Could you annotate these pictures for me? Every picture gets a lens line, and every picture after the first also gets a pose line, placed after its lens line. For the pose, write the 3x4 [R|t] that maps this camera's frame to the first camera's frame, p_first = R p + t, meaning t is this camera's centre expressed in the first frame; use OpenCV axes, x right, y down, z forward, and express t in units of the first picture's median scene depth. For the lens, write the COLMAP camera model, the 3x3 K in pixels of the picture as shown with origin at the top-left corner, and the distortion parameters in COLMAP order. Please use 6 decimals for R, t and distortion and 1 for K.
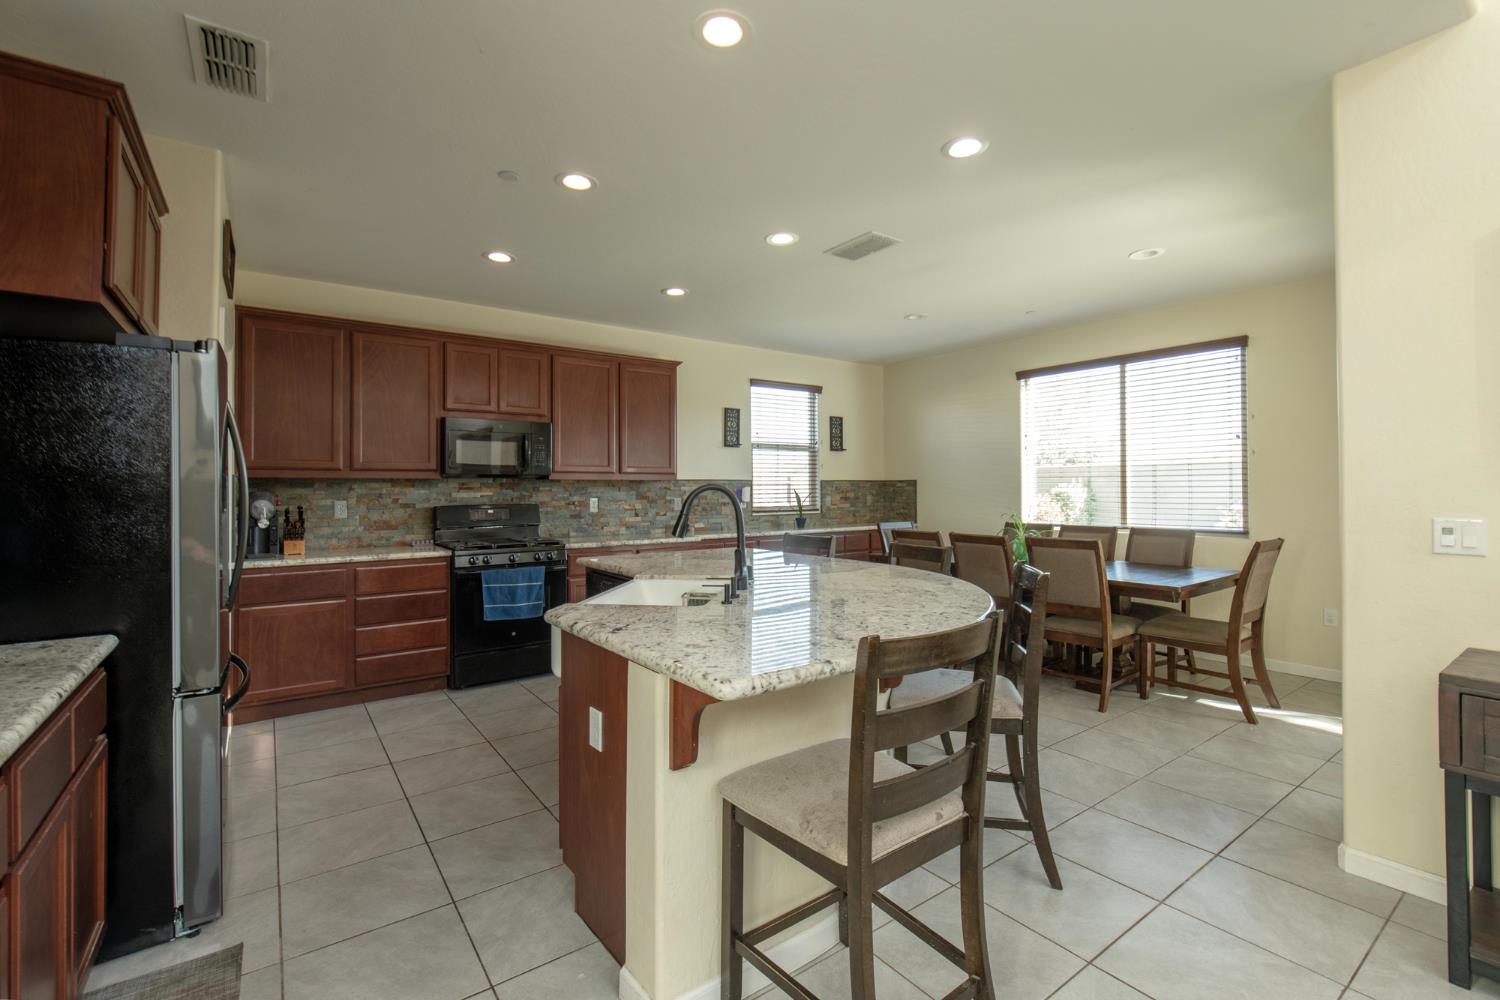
lens RADIAL K [[661.3, 0, 749.5], [0, 661.3, 485.3], [0, 0, 1]] dist [0.003172, -0.005626]
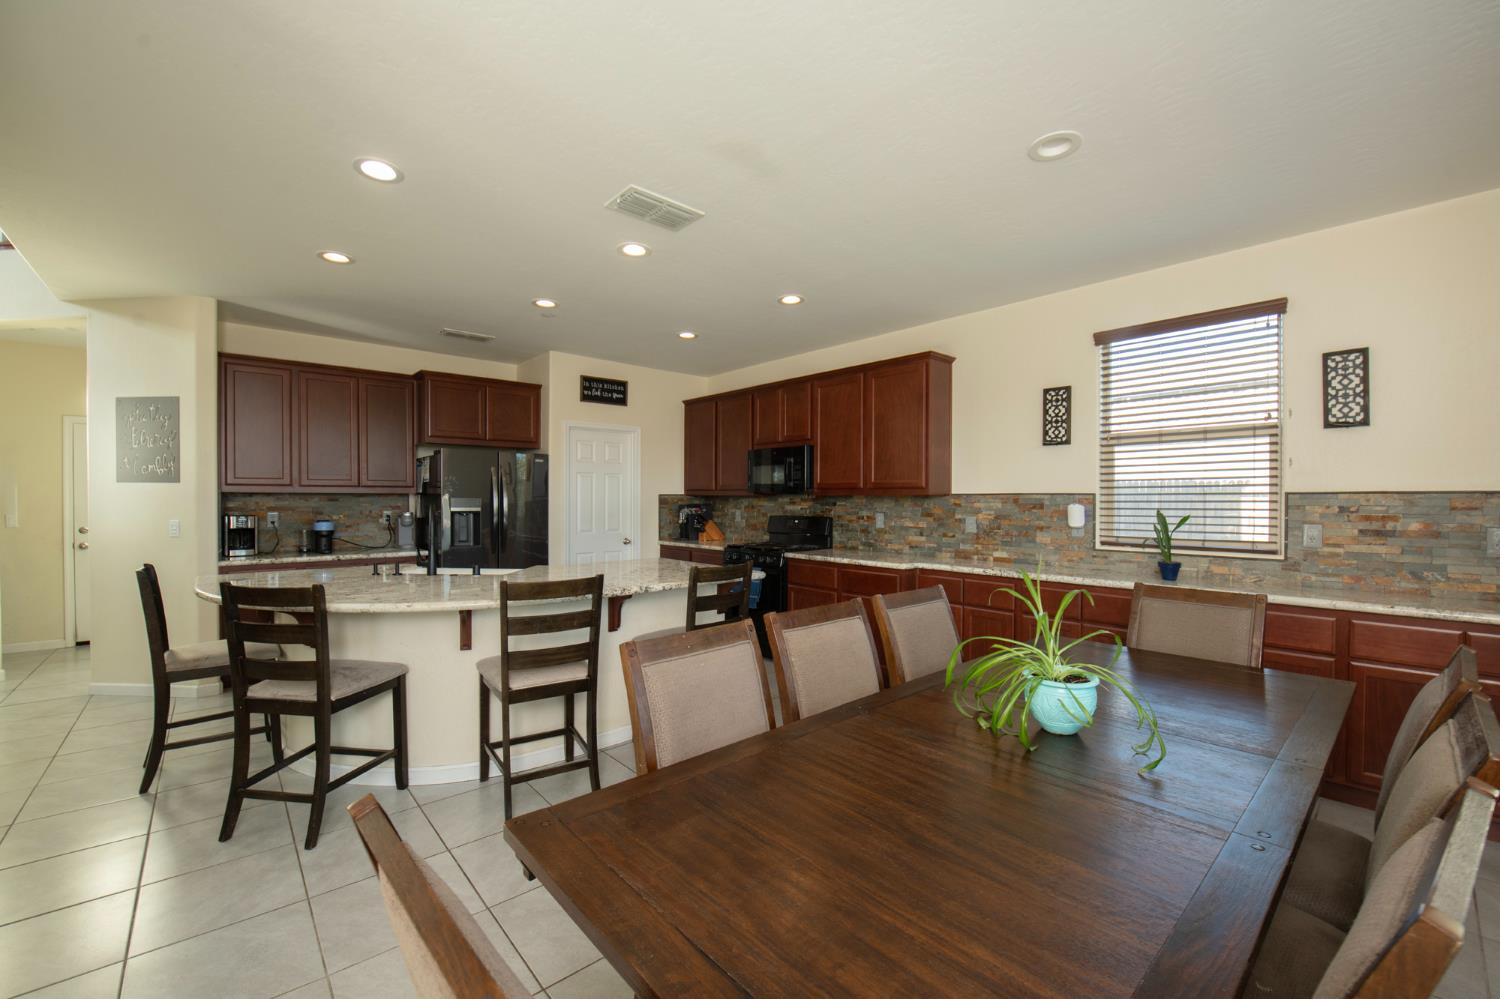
lens RADIAL K [[614.1, 0, 755.3], [0, 614.1, 508.4], [0, 0, 1]] dist [0.001060, -0.004390]
pose [[0.116160, 0.030647, -0.992758, 0.603581], [0.014148, 0.999371, 0.032506, -0.019011], [0.993130, -0.017821, 0.115654, 0.667715]]
